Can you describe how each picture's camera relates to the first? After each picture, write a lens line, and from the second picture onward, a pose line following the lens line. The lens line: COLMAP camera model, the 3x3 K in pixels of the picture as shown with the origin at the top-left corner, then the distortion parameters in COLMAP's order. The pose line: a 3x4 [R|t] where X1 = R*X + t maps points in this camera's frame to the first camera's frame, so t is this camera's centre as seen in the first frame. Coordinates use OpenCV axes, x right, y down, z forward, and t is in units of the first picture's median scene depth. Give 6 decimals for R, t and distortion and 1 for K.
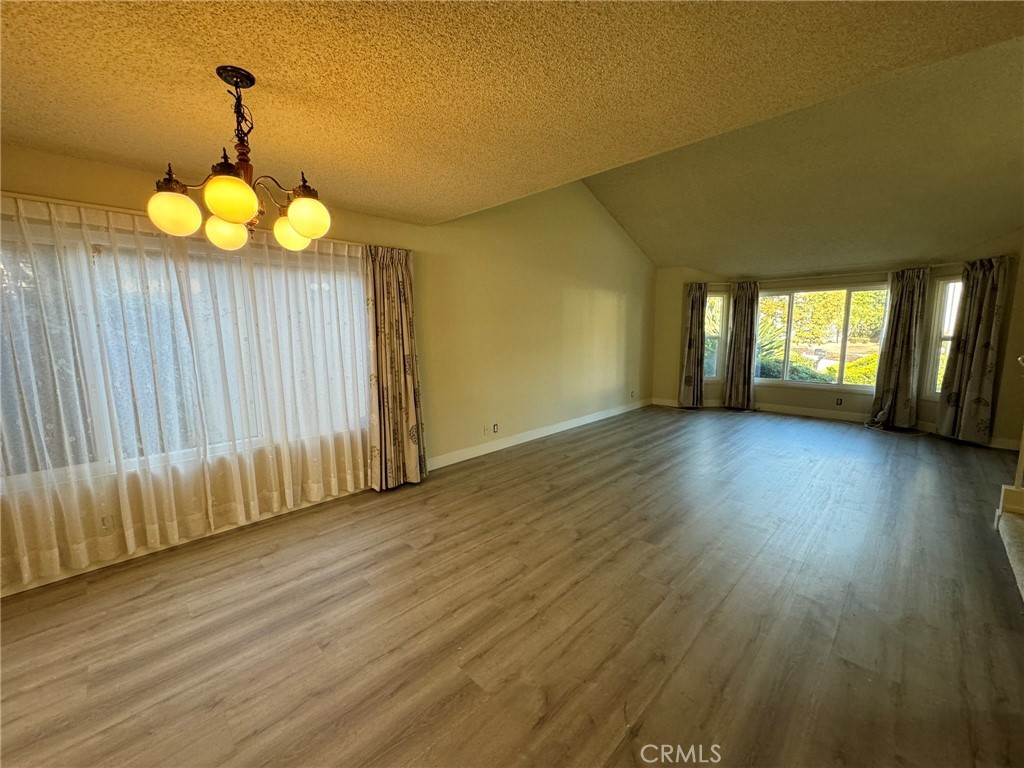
lens RADIAL K [[406.7, 0, 512.0], [0, 406.7, 384.0], [0, 0, 1]] dist [-0.002213, -0.000417]
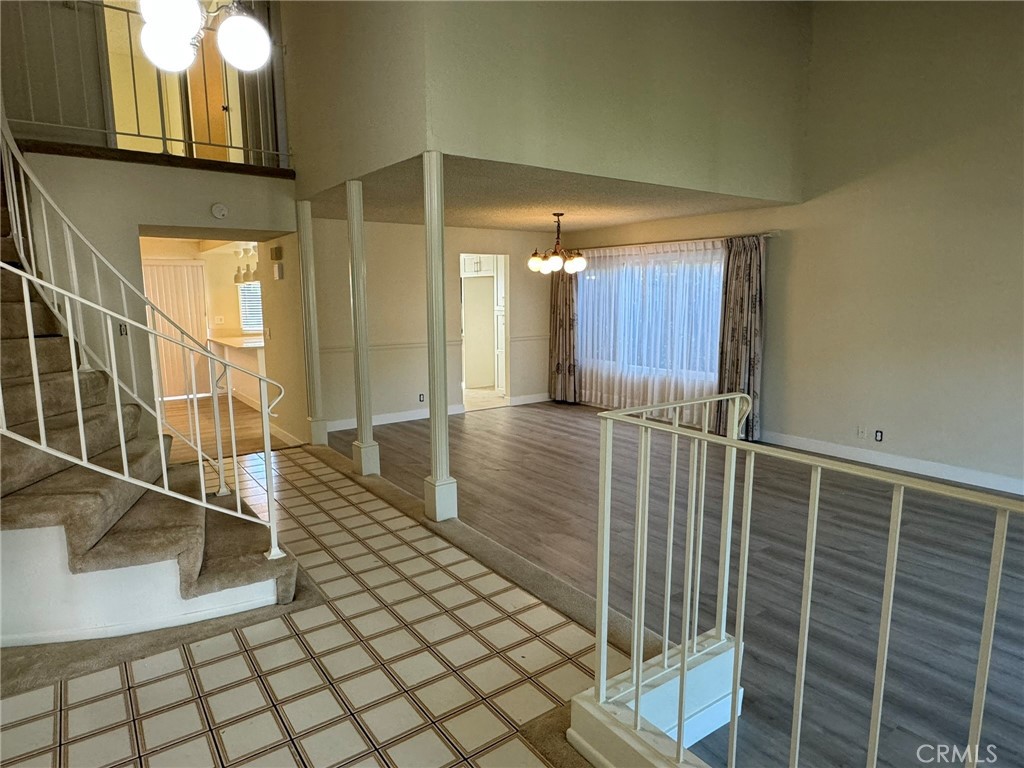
lens RADIAL K [[610.0, 0, 512.0], [0, 610.0, 384.0], [0, 0, 1]] dist [-0.003761, 0.000168]
pose [[-0.163664, 0.153527, -0.974497, 1.621884], [-0.104608, 0.979546, 0.171891, -0.147553], [0.980954, 0.130072, -0.144256, 0.640952]]
